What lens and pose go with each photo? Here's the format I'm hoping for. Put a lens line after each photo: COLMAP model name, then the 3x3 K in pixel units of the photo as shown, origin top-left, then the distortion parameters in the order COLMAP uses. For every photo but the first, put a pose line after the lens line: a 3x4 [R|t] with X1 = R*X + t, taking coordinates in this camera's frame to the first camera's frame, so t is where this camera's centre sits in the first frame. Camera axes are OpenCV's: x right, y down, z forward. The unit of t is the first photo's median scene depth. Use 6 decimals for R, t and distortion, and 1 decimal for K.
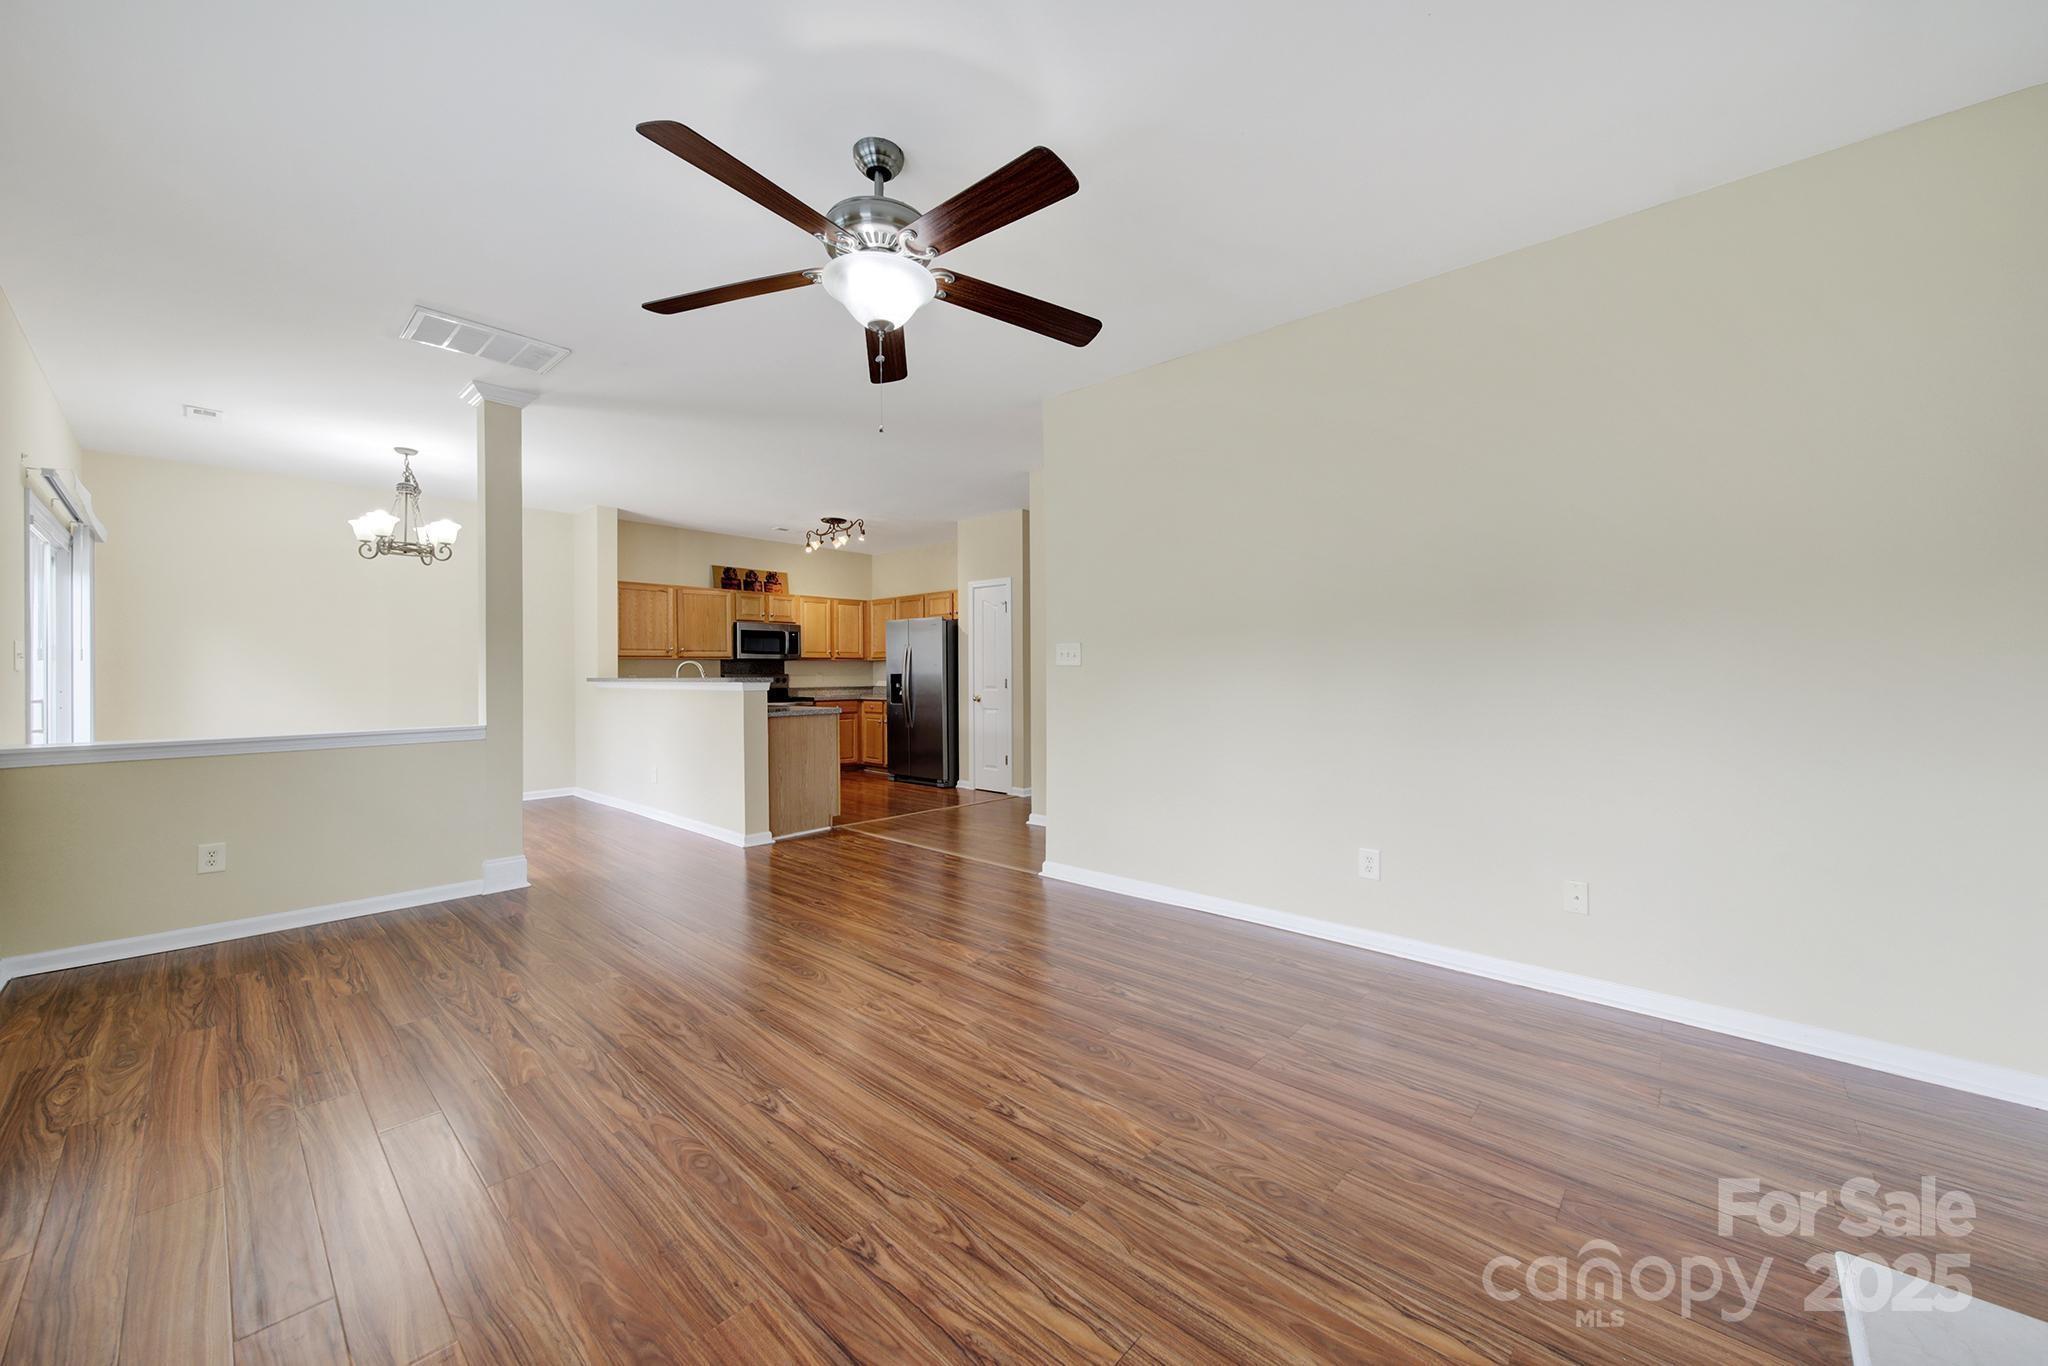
lens RADIAL K [[768.4, 0, 1026.2], [0, 768.4, 676.6], [0, 0, 1]] dist [-0.002597, -0.000280]
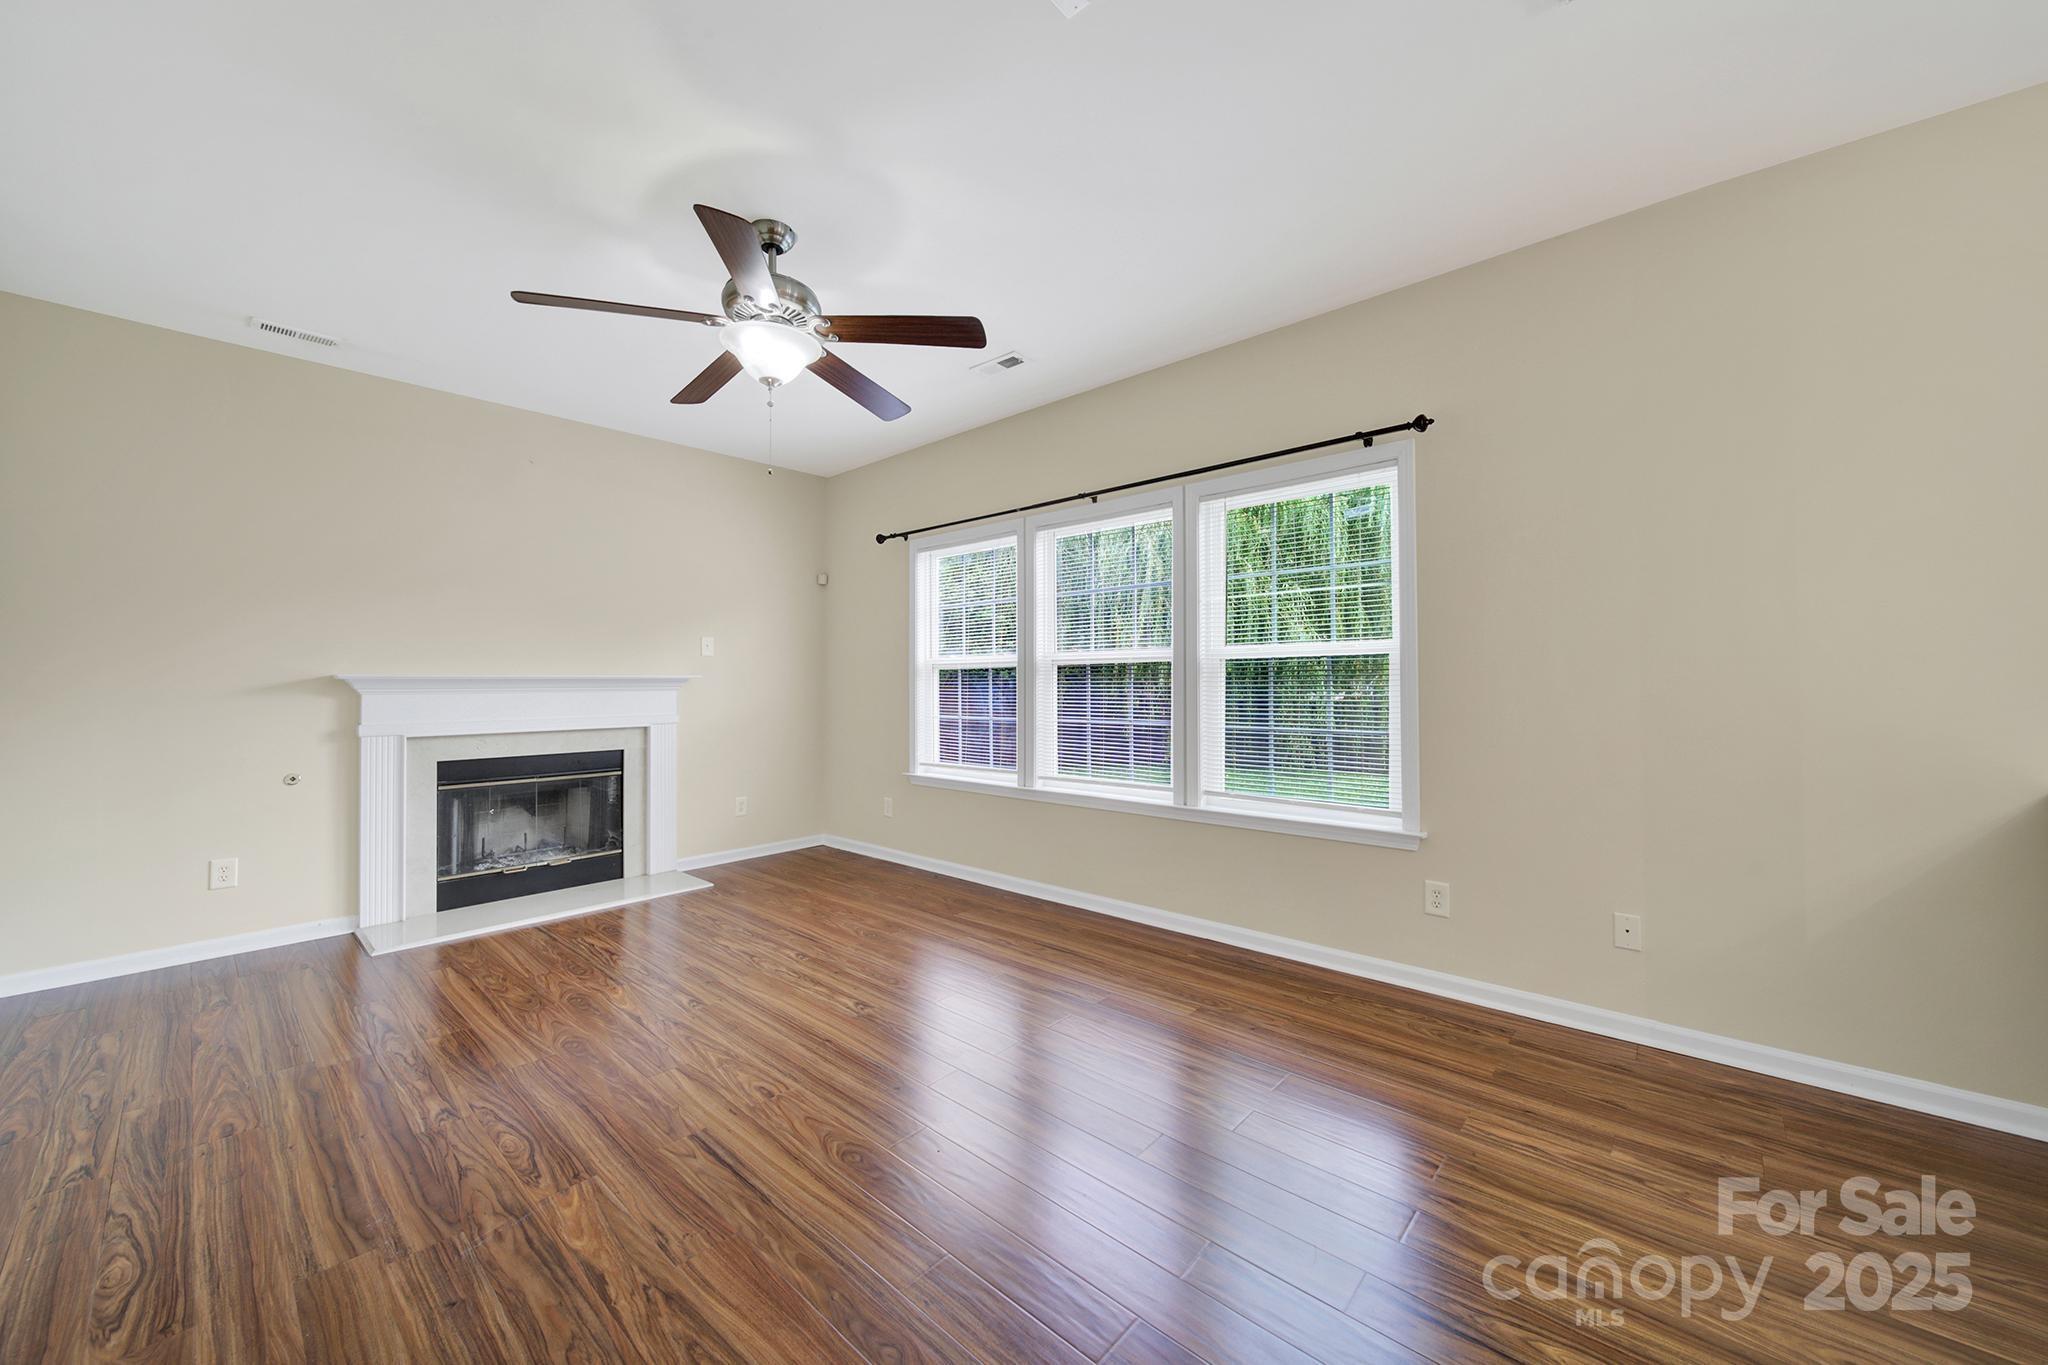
lens RADIAL K [[768.4, 0, 1026.5], [0, 768.4, 680.9], [0, 0, 1]] dist [-0.002597, -0.000280]
pose [[-0.999748, 0.010333, -0.019948, -0.552522], [0.010347, 0.999946, -0.000626, -0.023900], [0.019940, -0.000832, -0.999801, 2.162202]]
